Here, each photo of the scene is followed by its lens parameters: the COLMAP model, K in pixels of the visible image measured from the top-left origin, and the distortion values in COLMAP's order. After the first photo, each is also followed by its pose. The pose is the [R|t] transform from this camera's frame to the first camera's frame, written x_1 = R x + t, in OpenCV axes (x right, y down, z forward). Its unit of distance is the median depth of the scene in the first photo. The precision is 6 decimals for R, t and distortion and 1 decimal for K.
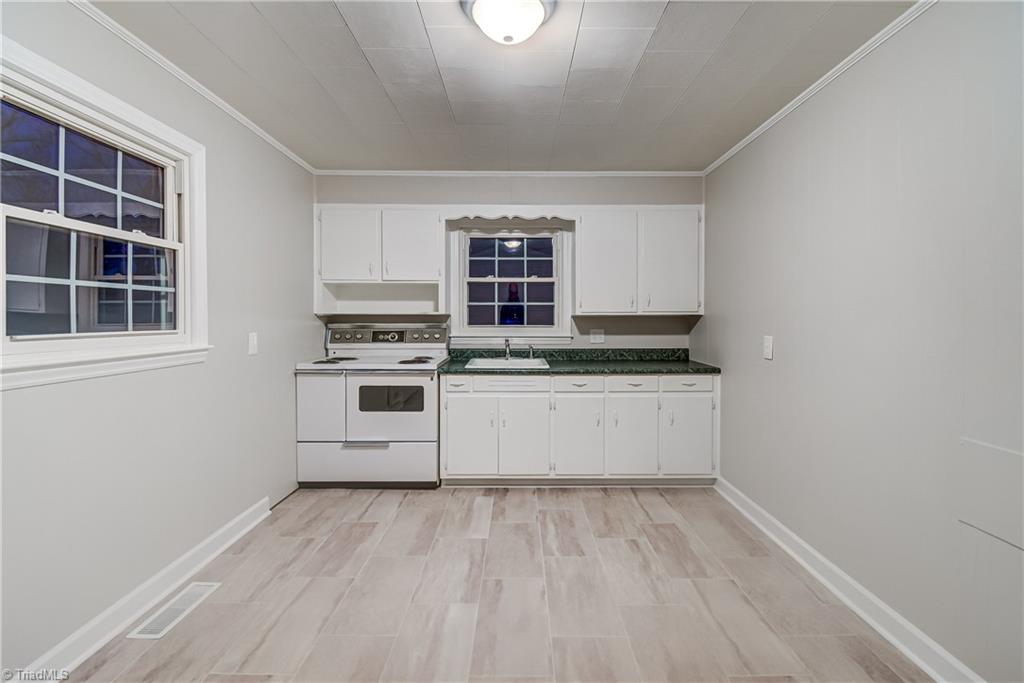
lens RADIAL K [[457.9, 0, 511.8], [0, 457.9, 338.3], [0, 0, 1]] dist [0.033473, -0.026140]
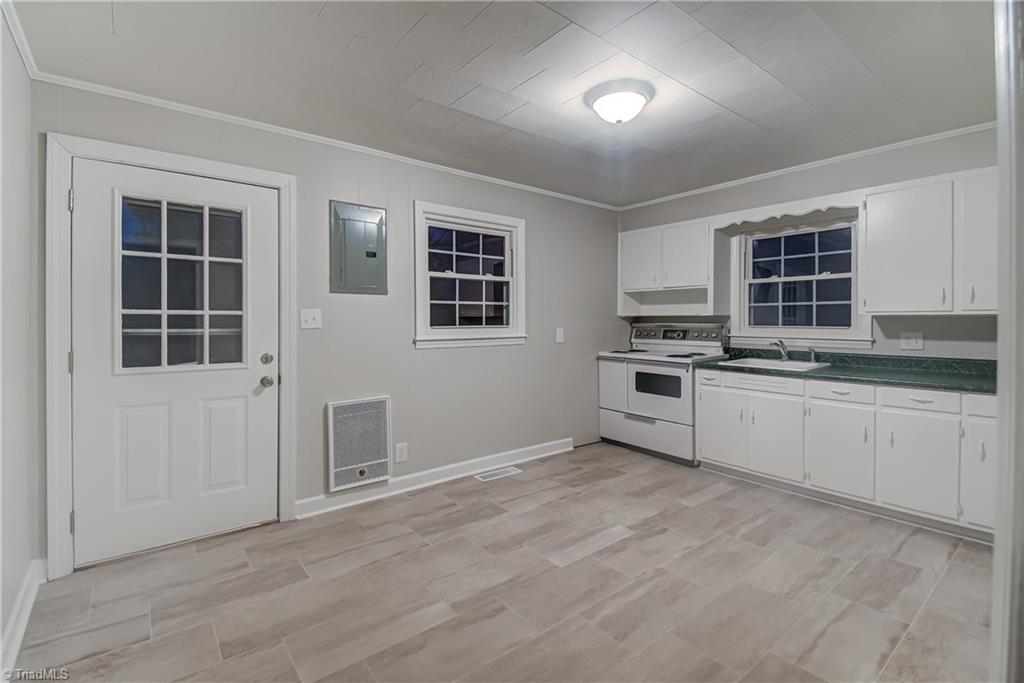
lens RADIAL K [[457.9, 0, 511.8], [0, 457.9, 338.3], [0, 0, 1]] dist [0.033473, -0.026140]
pose [[0.624177, 0.033477, -0.780566, 0.438177], [-0.034213, 0.999294, 0.015499, 0.002729], [0.780534, 0.017032, 0.624882, -0.075351]]
